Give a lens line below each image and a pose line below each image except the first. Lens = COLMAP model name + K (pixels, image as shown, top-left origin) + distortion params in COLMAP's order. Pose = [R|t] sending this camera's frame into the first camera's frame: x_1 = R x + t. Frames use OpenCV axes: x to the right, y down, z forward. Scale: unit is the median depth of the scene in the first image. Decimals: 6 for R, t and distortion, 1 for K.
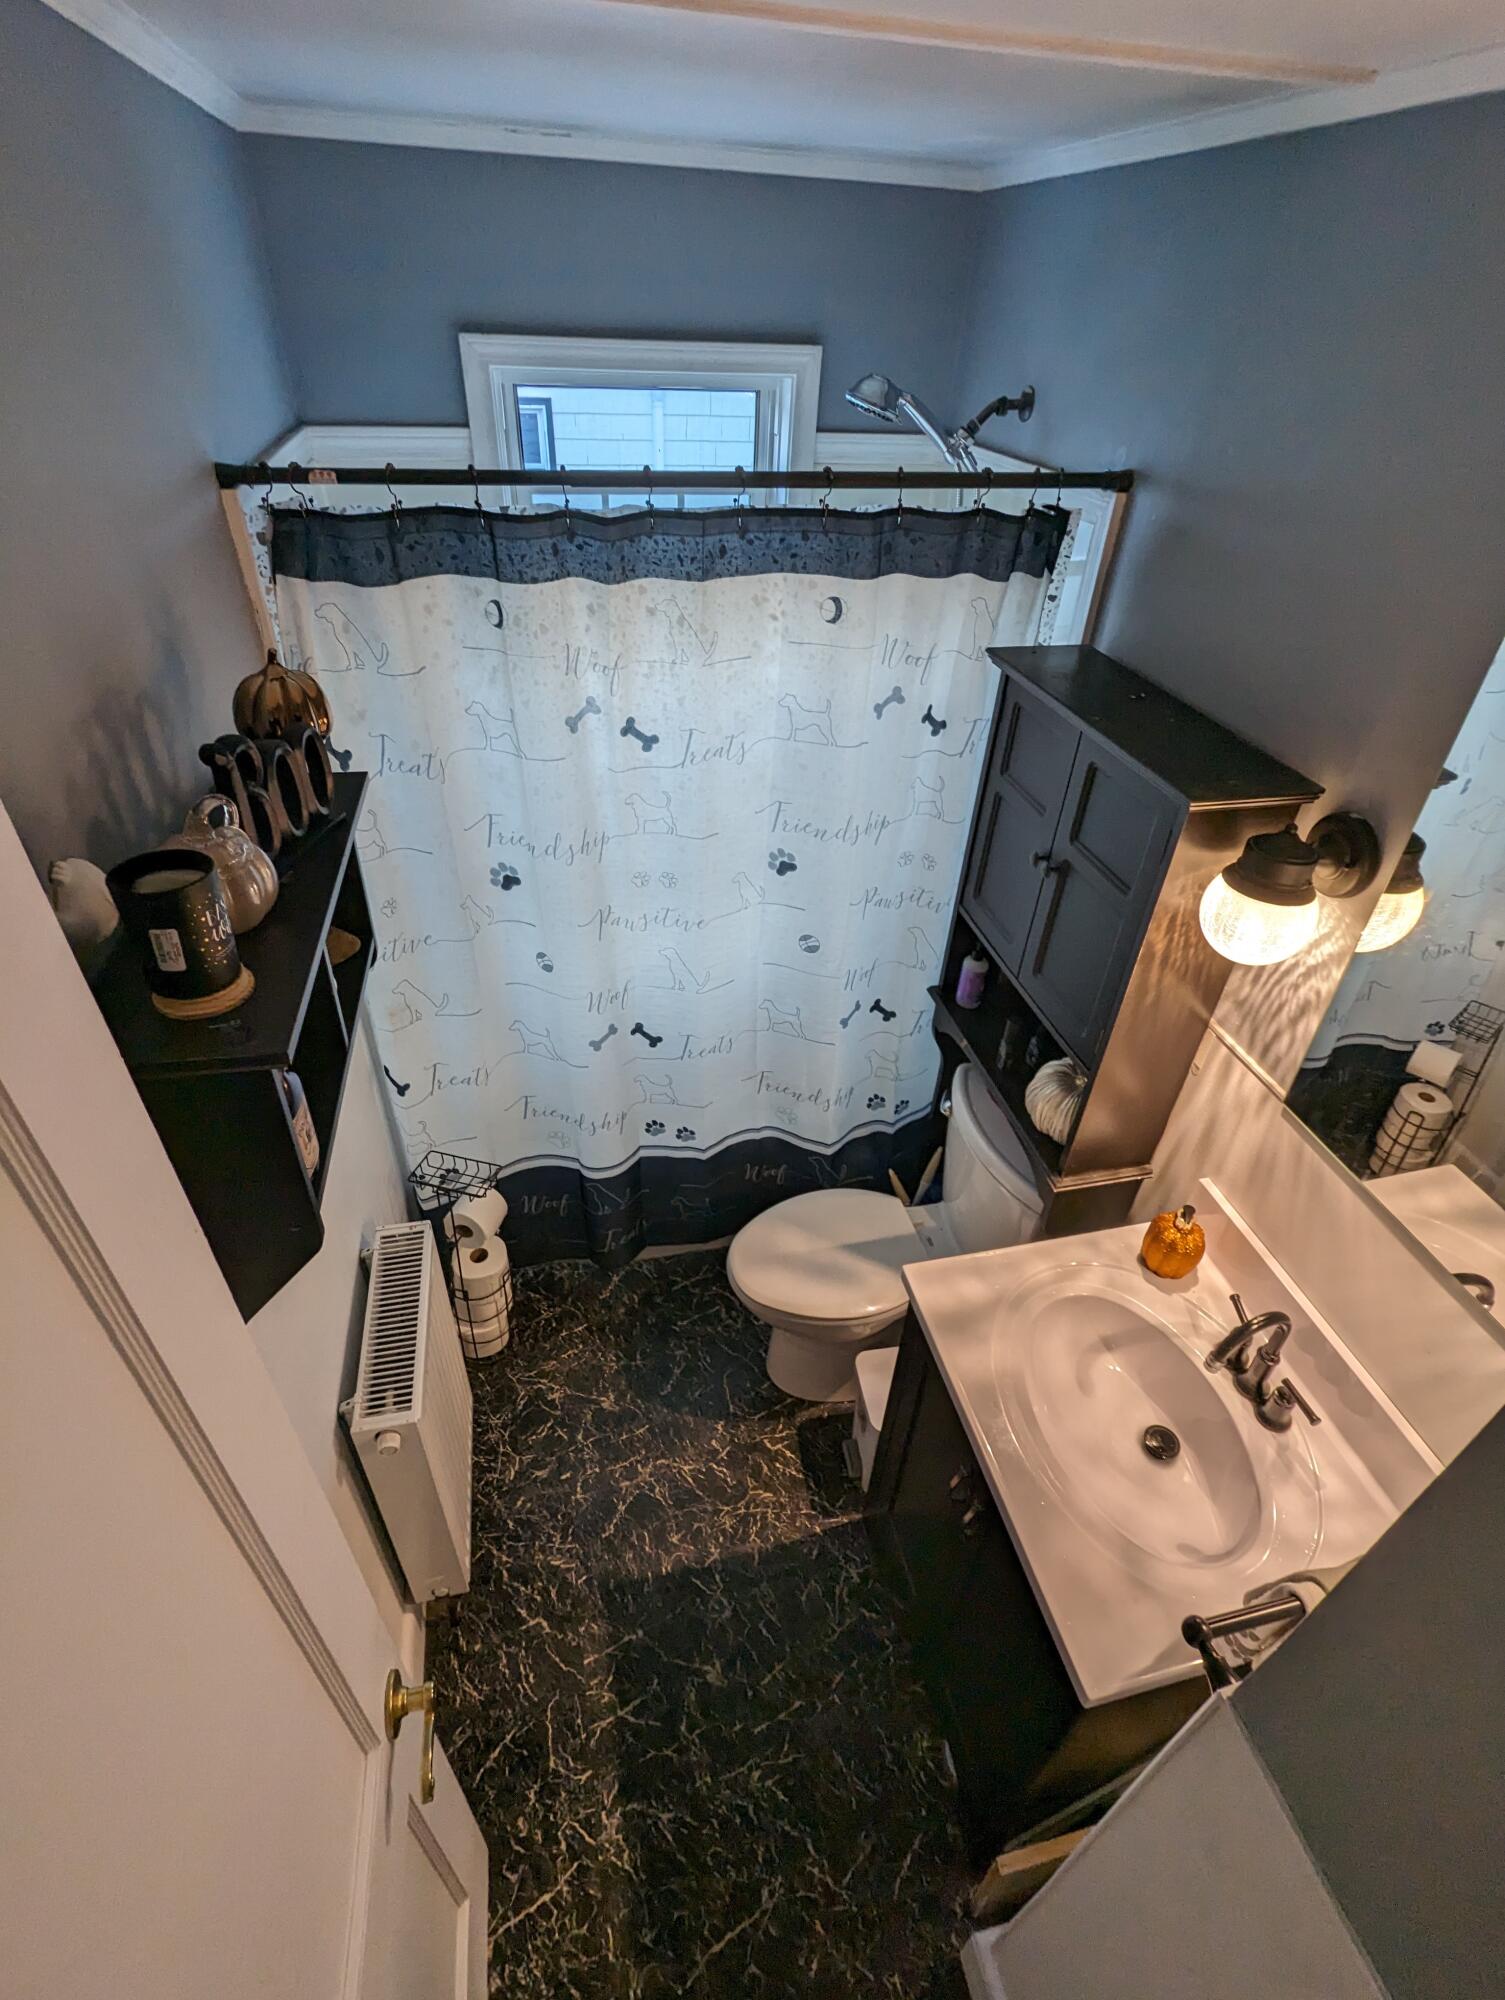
lens RADIAL K [[943.6, 0, 754.1], [0, 943.6, 996.3], [0, 0, 1]] dist [-0.002867, 0.000365]
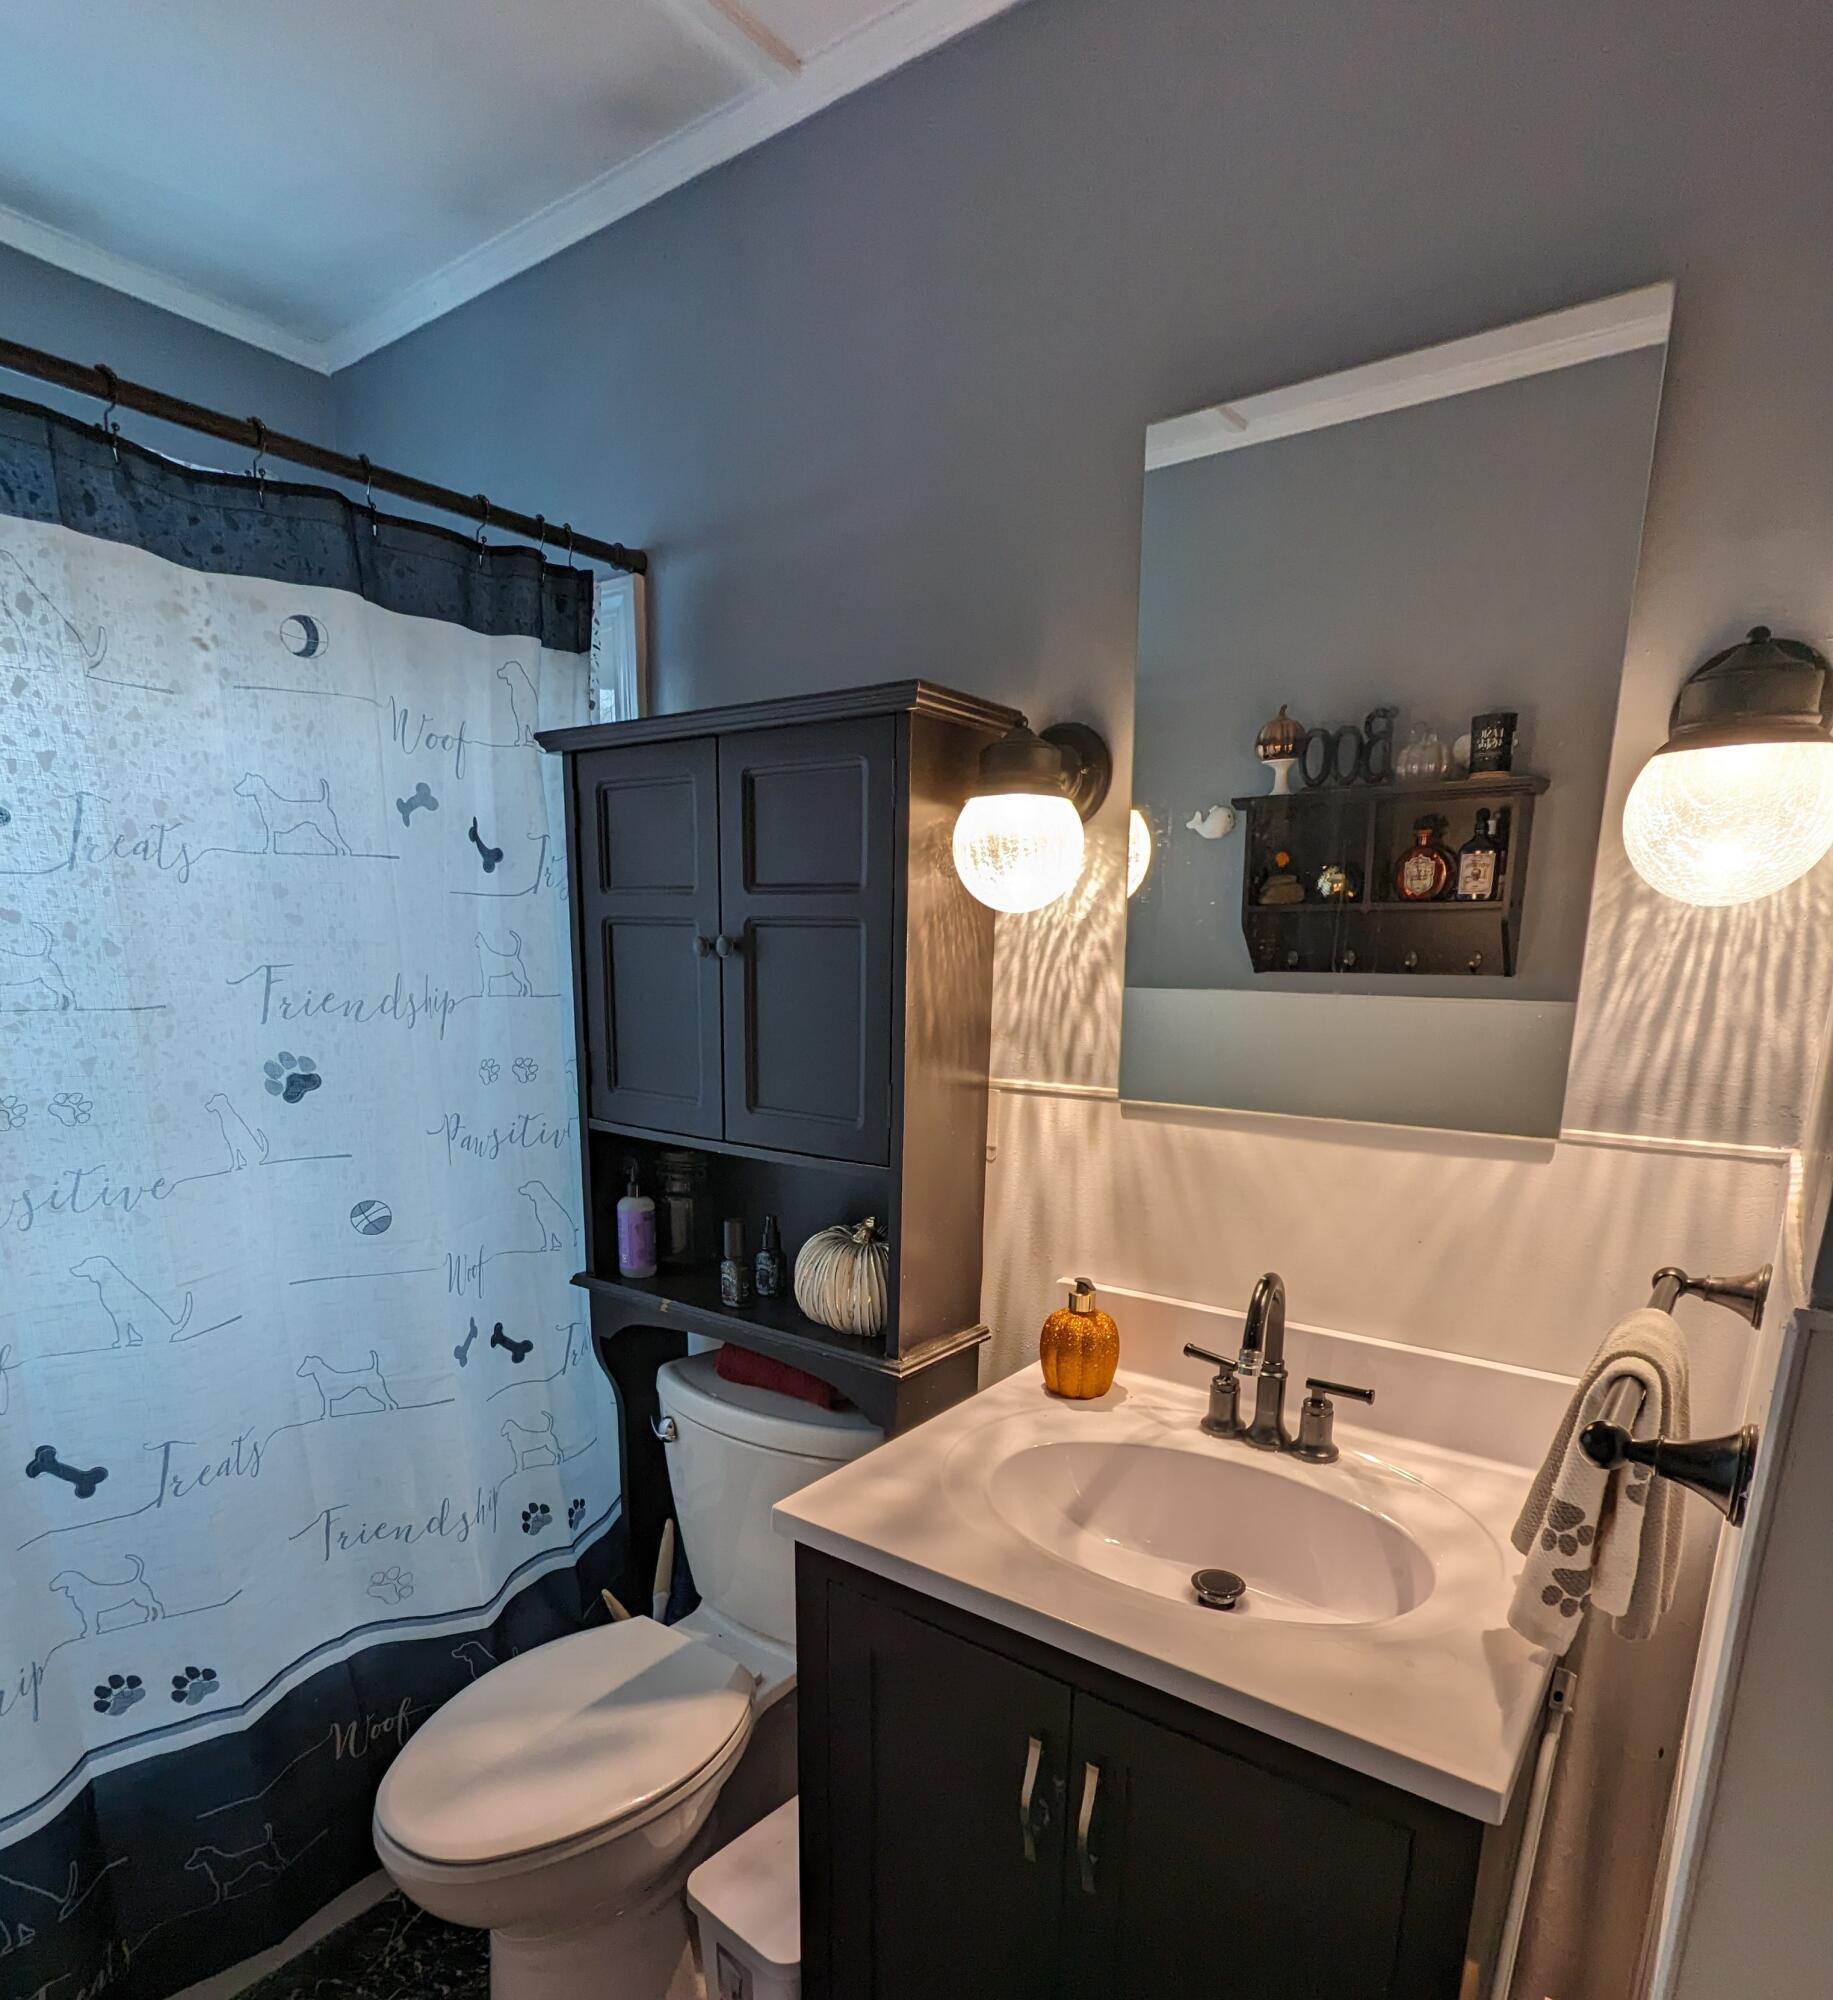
lens RADIAL K [[1172.1, 0, 904.0], [0, 1172.1, 1216.5], [0, 0, 1]] dist [0.006324, -0.000700]
pose [[0.767493, -0.178328, 0.615754, -0.166293], [0.397174, 0.886243, -0.238384, 0.302973], [-0.503197, 0.427520, 0.751012, 0.331181]]
